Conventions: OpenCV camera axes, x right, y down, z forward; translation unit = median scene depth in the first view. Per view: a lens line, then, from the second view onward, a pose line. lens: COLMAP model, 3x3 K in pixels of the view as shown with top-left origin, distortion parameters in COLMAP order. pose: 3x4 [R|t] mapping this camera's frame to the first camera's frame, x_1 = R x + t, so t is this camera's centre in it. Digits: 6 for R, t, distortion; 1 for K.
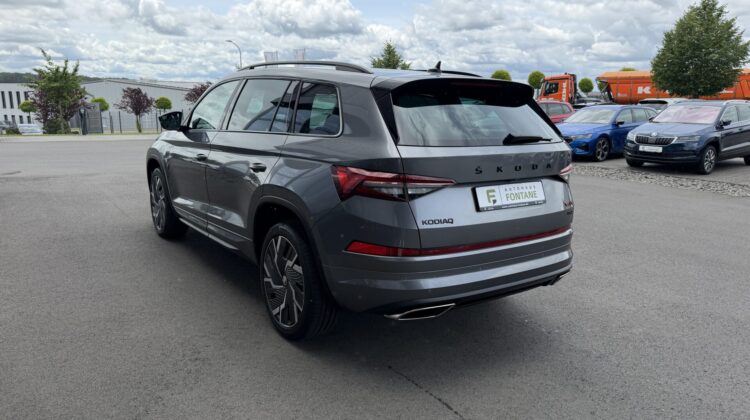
lens RADIAL K [[556.9, 0, 373.9], [0, 556.9, 215.9], [0, 0, 1]] dist [-0.017467, -0.008119]
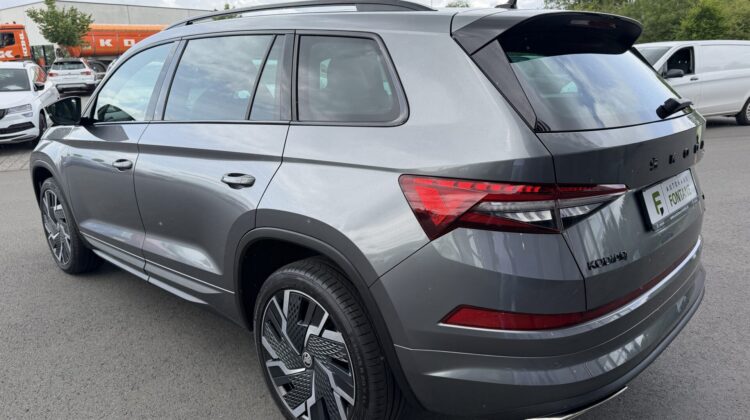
lens RADIAL K [[556.9, 0, 373.9], [0, 556.9, 215.9], [0, 0, 1]] dist [-0.017467, -0.008119]
pose [[0.980830, -0.101545, 0.166315, -0.173384], [0.092041, 0.993702, 0.063907, -0.076477], [-0.171757, -0.047374, 0.984000, 0.381971]]
